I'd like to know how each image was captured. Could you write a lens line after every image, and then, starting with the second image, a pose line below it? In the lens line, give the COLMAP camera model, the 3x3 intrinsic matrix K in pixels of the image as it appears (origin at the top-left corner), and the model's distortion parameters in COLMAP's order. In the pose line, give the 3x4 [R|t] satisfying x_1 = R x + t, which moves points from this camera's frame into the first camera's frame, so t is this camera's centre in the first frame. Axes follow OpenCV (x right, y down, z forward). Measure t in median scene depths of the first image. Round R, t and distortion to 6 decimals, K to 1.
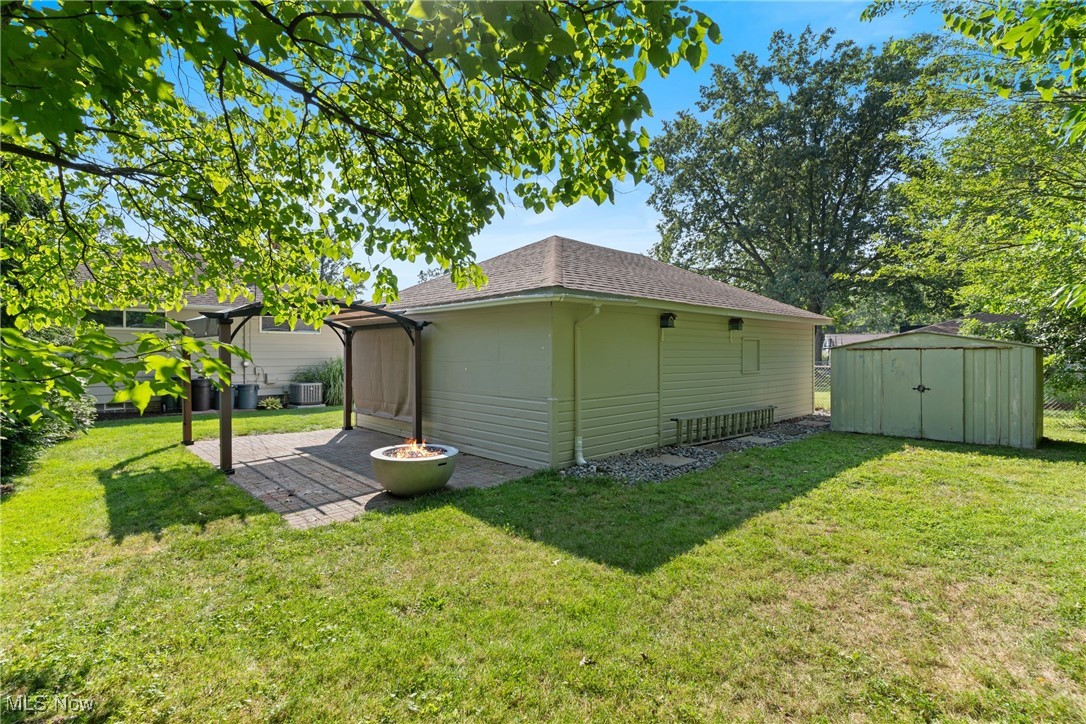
lens RADIAL K [[527.3, 0, 543.0], [0, 527.3, 362.0], [0, 0, 1]] dist [-0.001687, -0.000021]
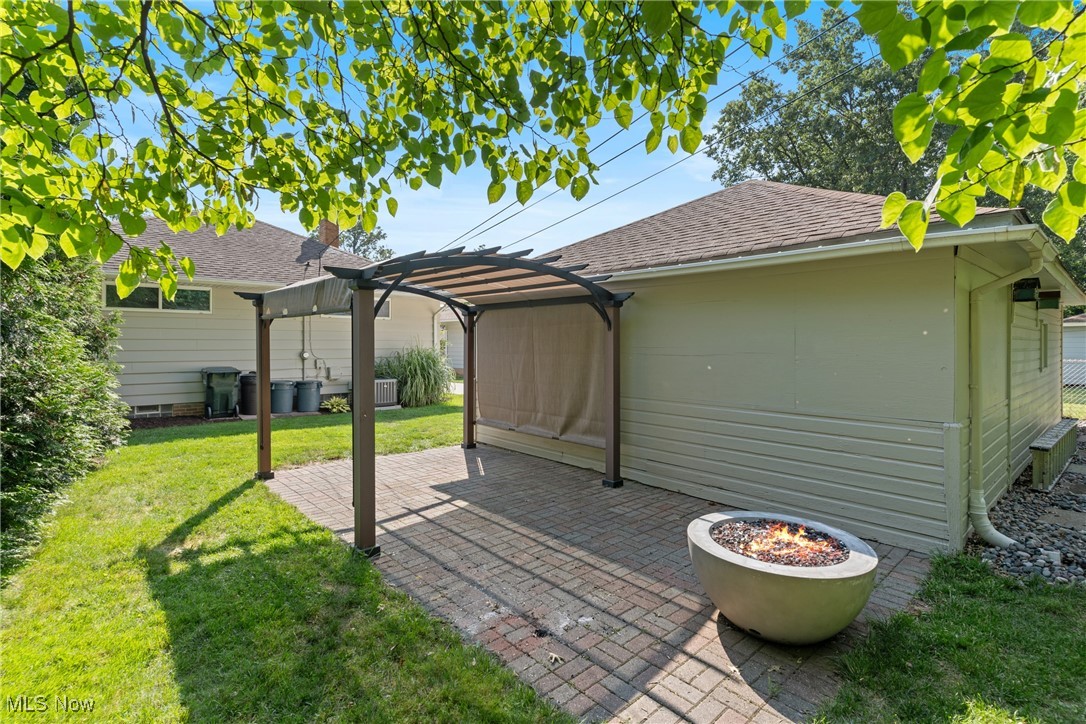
lens RADIAL K [[524.4, 0, 538.9], [0, 524.4, 350.9], [0, 0, 1]] dist [-0.000615, -0.000164]
pose [[0.999723, 0.001425, -0.023508, -0.305457], [-0.001451, 0.999998, -0.001114, -0.004468], [0.023506, 0.001148, 0.999723, 0.335664]]
